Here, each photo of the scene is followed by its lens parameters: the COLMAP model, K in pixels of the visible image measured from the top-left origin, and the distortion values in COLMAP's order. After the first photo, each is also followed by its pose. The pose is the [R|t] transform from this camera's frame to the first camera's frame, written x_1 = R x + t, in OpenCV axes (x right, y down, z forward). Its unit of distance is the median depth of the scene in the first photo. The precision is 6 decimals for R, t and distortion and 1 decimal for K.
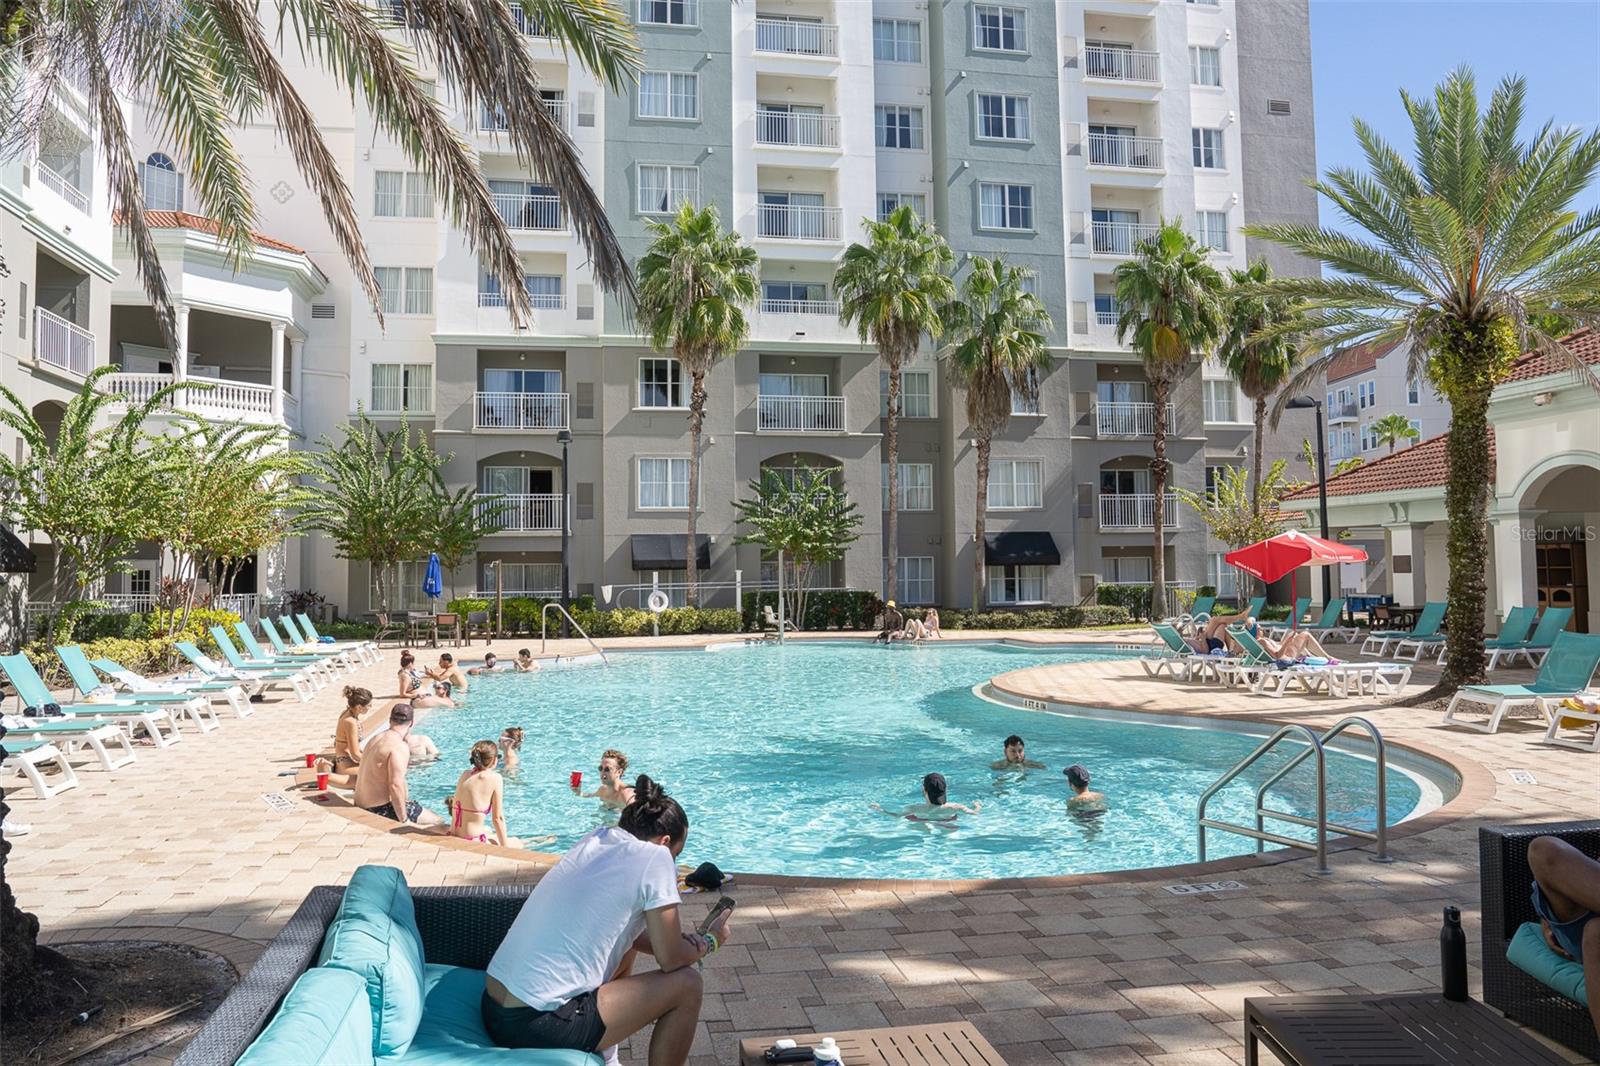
lens RADIAL K [[1154.3, 0, 800.9], [0, 1154.3, 521.6], [0, 0, 1]] dist [-0.057923, 0.018476]
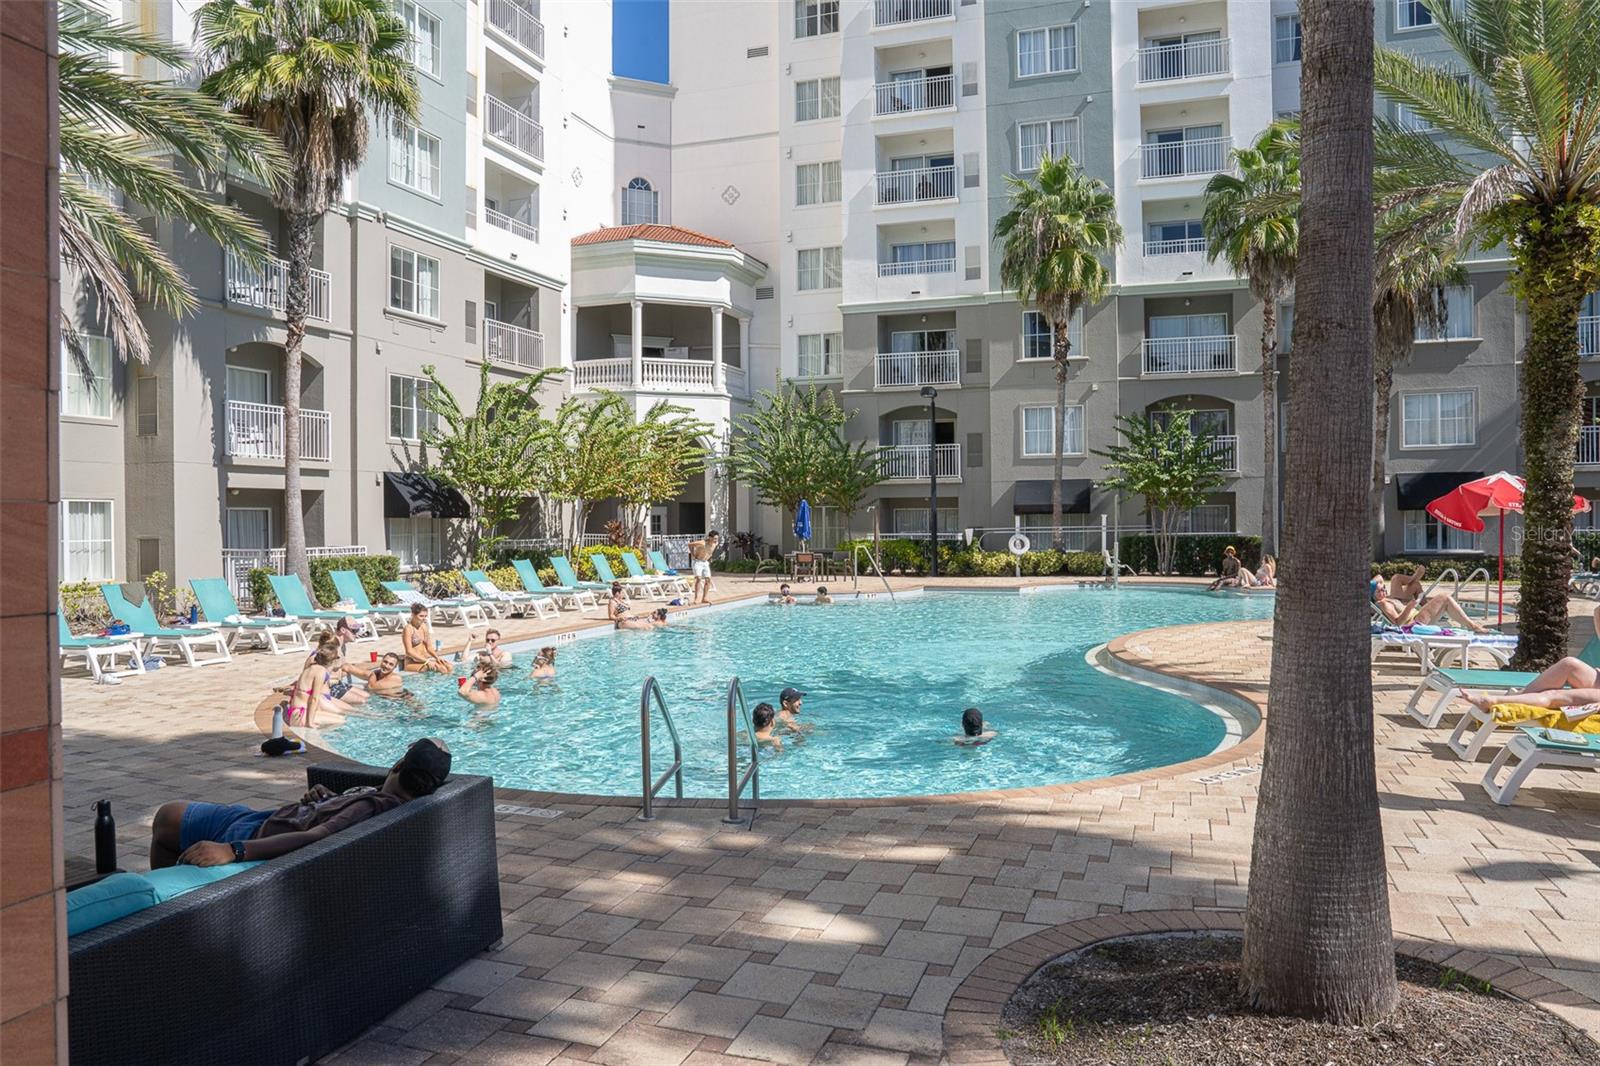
lens RADIAL K [[1087.5, 0, 799.8], [0, 1087.5, 533.1], [0, 0, 1]] dist [-0.076126, 0.051764]
pose [[0.871334, 0.012087, -0.490542, 0.173235], [0.018182, 0.998215, 0.056891, -0.001000], [0.490353, -0.058490, 0.869559, 0.035997]]
